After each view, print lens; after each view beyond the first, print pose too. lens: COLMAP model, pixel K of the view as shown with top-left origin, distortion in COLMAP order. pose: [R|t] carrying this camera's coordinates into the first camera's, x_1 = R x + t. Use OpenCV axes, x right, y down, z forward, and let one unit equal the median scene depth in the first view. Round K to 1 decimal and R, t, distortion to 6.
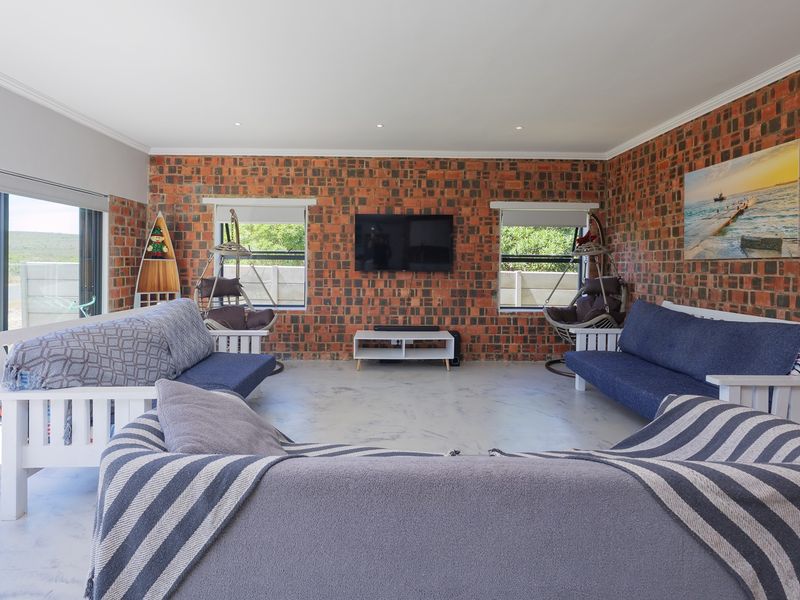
lens RADIAL K [[430.5, 0, 386.7], [0, 430.5, 264.0], [0, 0, 1]] dist [0.001264, 0.000320]
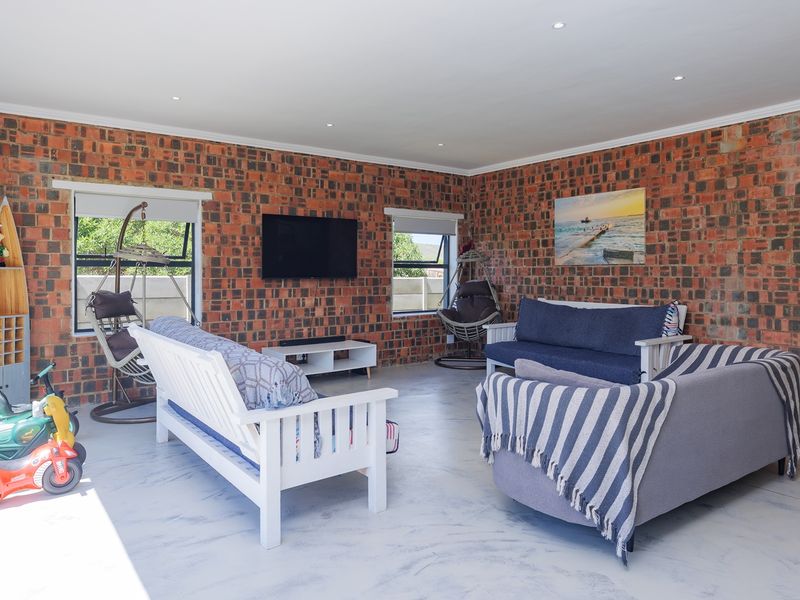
lens RADIAL K [[543.3, 0, 382.6], [0, 543.3, 272.3], [0, 0, 1]] dist [-0.009687, 0.003463]
pose [[0.823882, -0.011388, 0.566646, -0.485576], [0.008607, 0.999934, 0.007581, -0.004283], [-0.566696, -0.001369, 0.823926, -0.038240]]
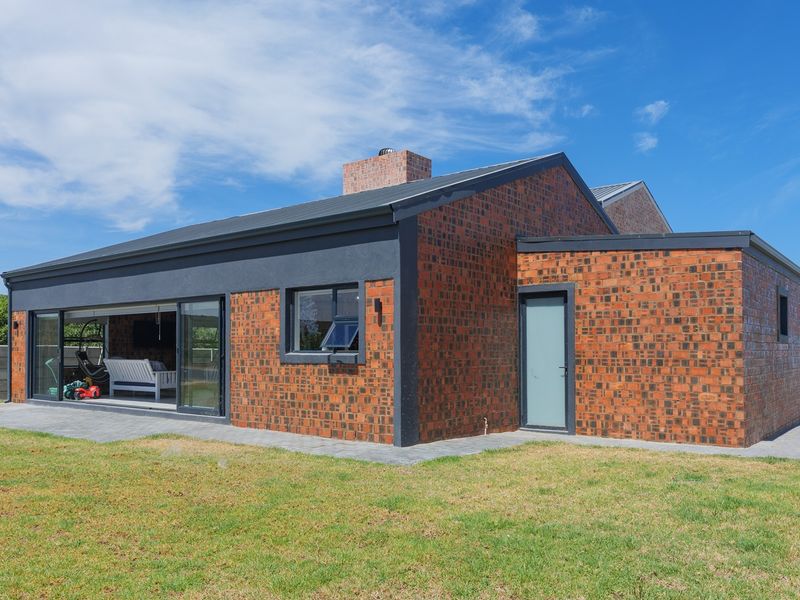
lens RADIAL K [[655.1, 0, 399.5], [0, 655.1, 347.1], [0, 0, 1]] dist [0.018115, -0.005506]
pose [[0.642921, -0.006988, 0.765901, -1.643748], [0.006997, 0.999970, 0.003250, 0.009566], [-0.765901, 0.003269, 0.642951, -1.966768]]
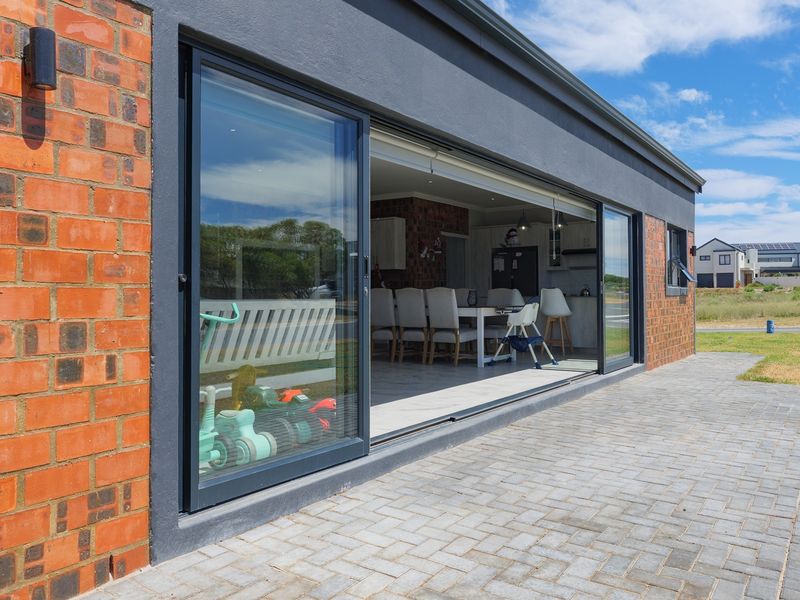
lens RADIAL K [[628.8, 0, 399.1], [0, 628.8, 281.9], [0, 0, 1]] dist [0.000919, -0.004472]
pose [[-0.787193, 0.002780, 0.616701, -0.993577], [-0.008594, 0.999843, -0.015477, 0.048983], [-0.616647, -0.017483, -0.787046, 1.047610]]
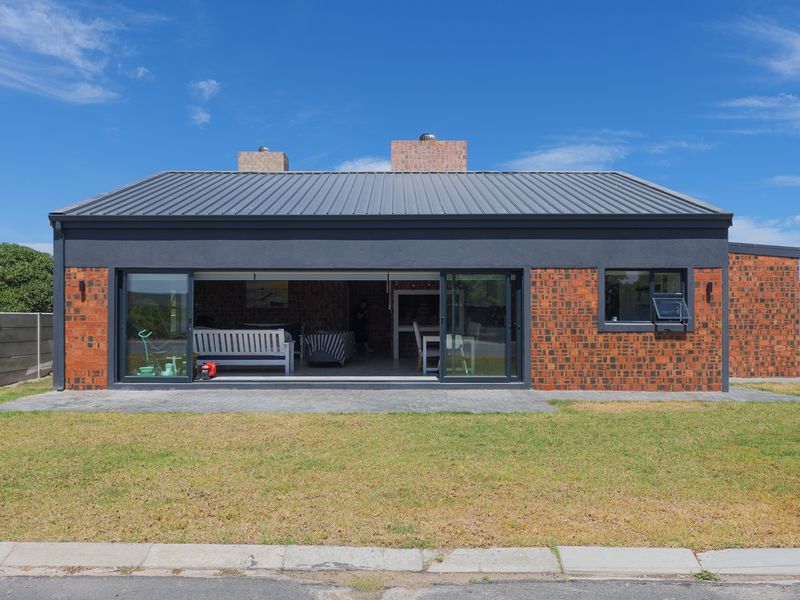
lens RADIAL K [[619.6, 0, 401.2], [0, 619.6, 303.6], [0, 0, 1]] dist [0.005584, 0.018091]
pose [[0.033262, 0.000535, 0.999447, -2.433529], [-0.002389, 0.999997, -0.000455, -0.028348], [-0.999444, -0.002373, 0.033263, -0.113880]]
